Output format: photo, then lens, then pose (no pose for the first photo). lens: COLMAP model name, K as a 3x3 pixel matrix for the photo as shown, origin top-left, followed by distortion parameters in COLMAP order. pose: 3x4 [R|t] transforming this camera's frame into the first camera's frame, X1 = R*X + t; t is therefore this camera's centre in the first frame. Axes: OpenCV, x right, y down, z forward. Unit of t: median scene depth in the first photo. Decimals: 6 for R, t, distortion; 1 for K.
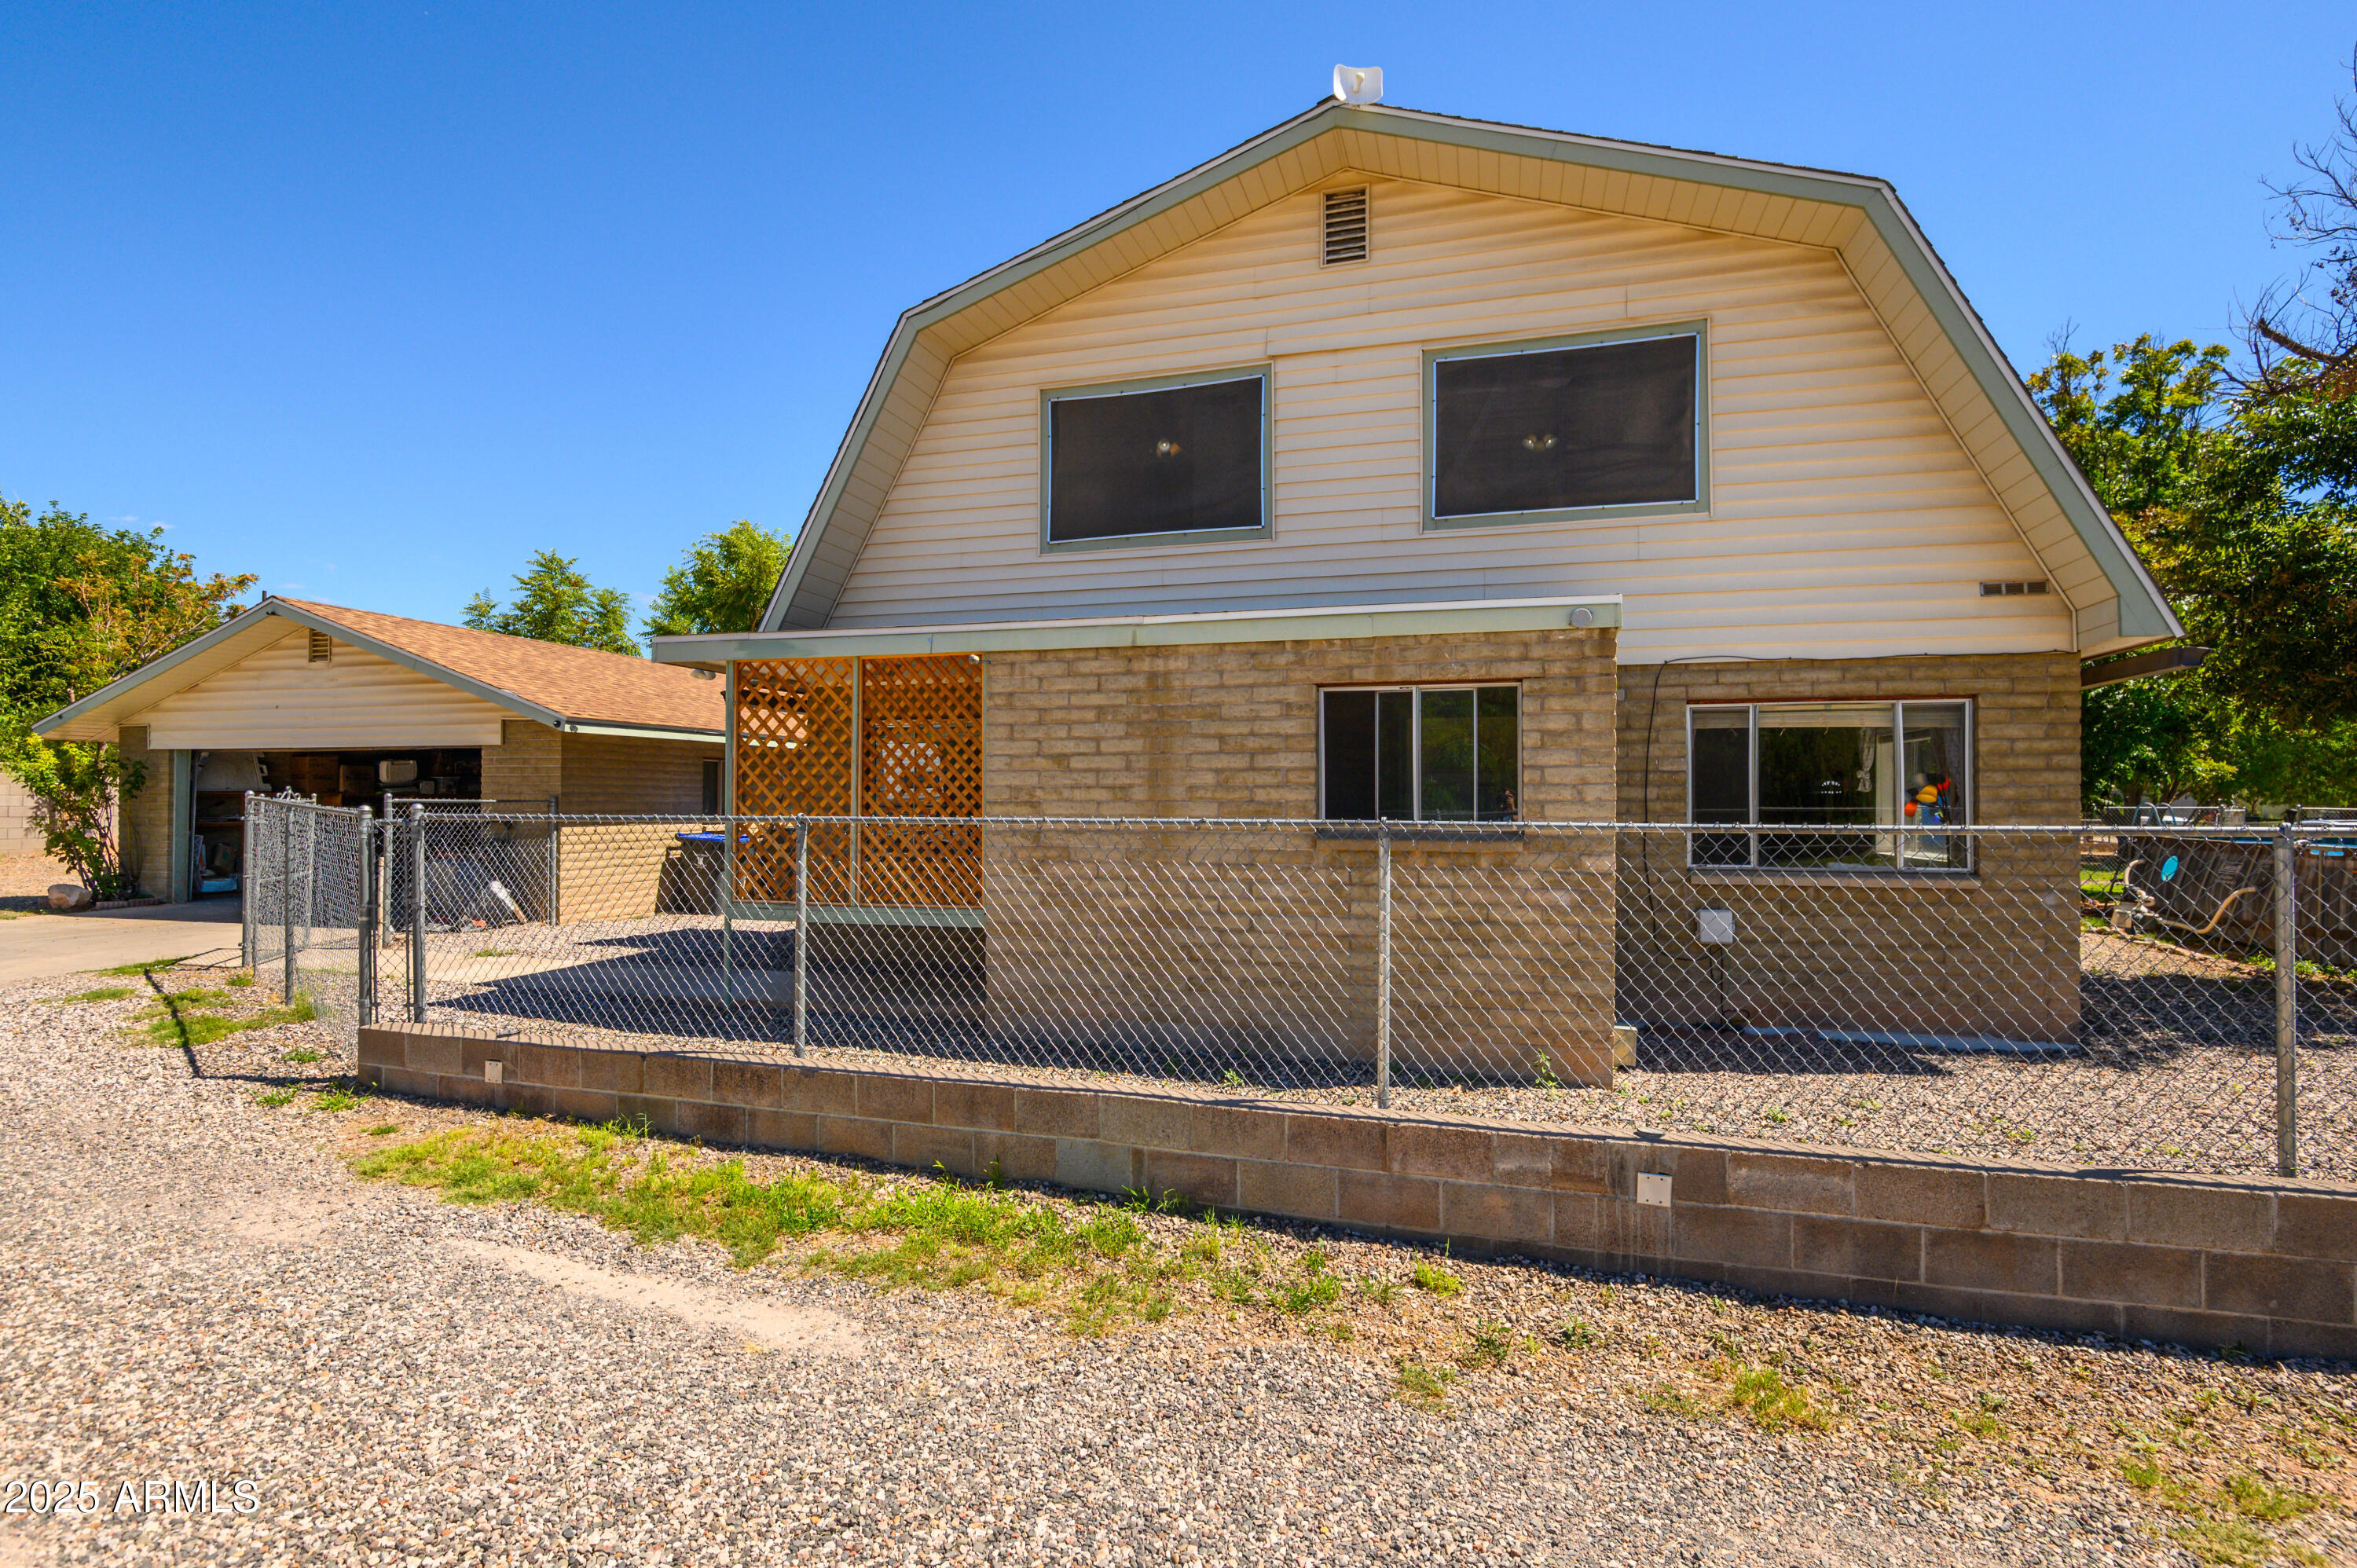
lens RADIAL K [[1081.0, 0, 1182.7], [0, 1081.0, 777.8], [0, 0, 1]] dist [-0.005534, -0.000663]
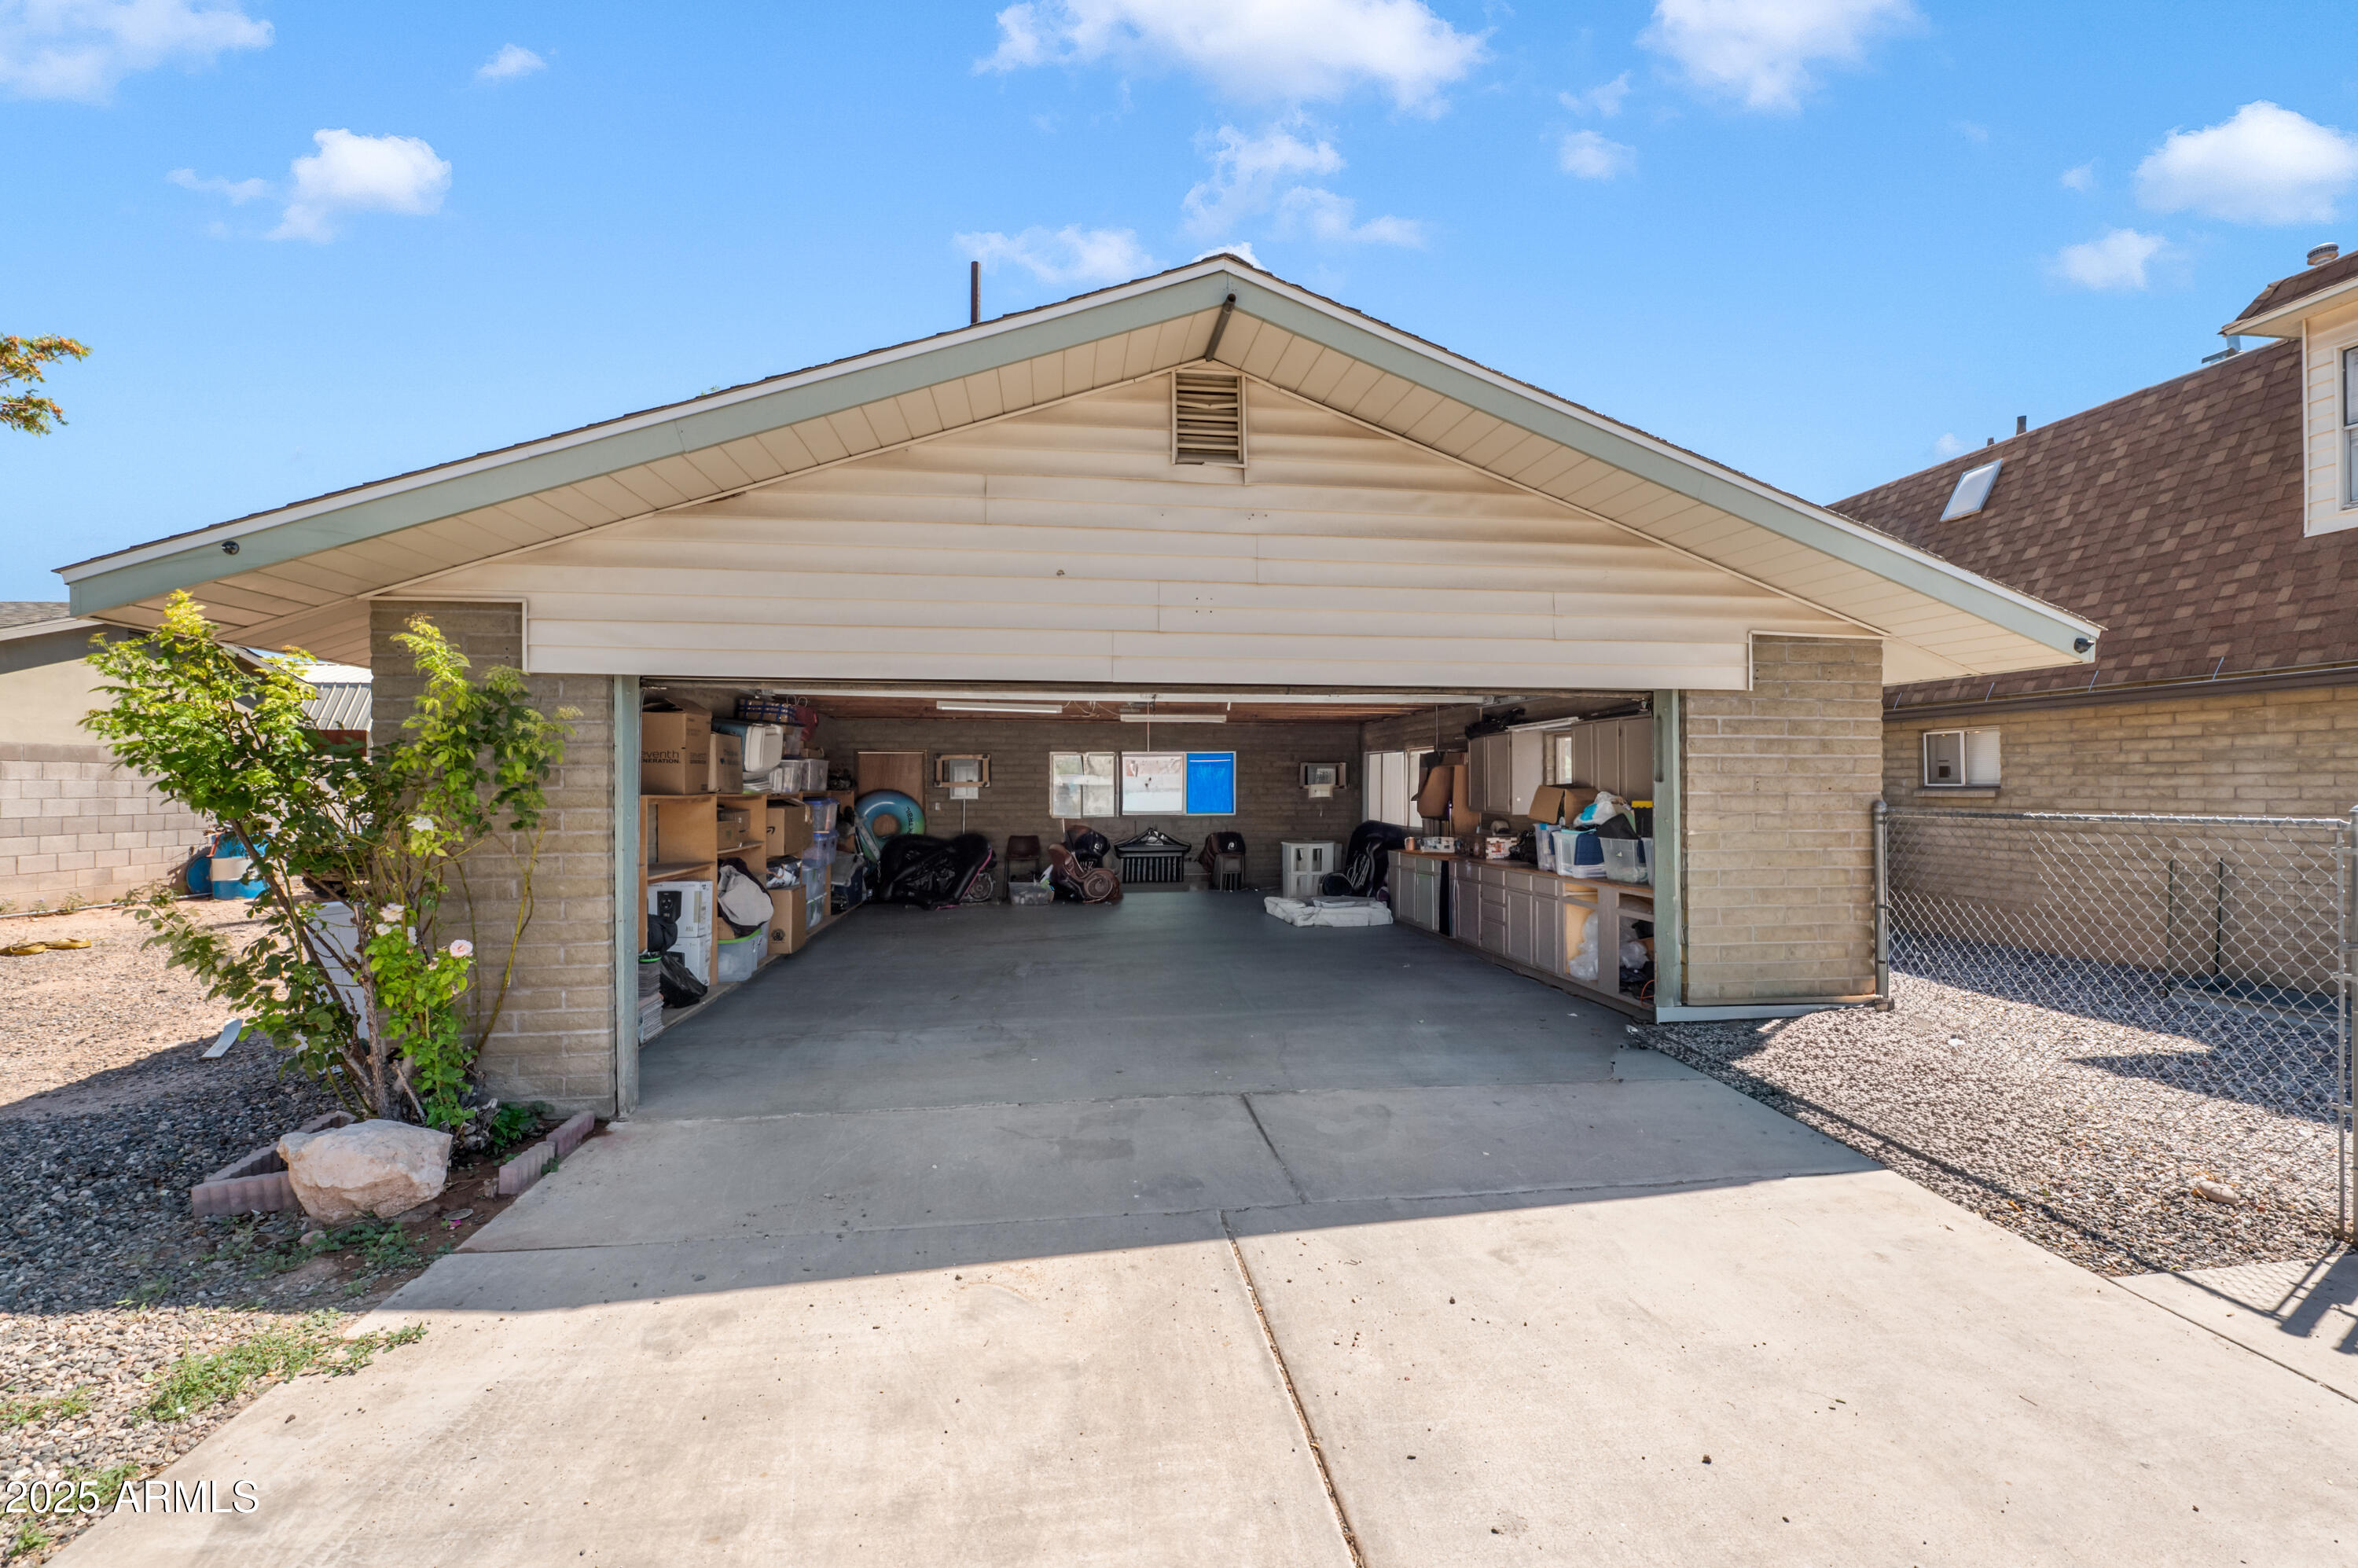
lens RADIAL K [[949.0, 0, 1177.4], [0, 949.0, 782.0], [0, 0, 1]] dist [-0.013755, -0.000150]
pose [[0.918138, 0.002670, 0.396251, -0.898762], [-0.002941, 0.999996, 0.000075, 0.007328], [-0.396249, -0.001234, 0.918142, 0.650885]]
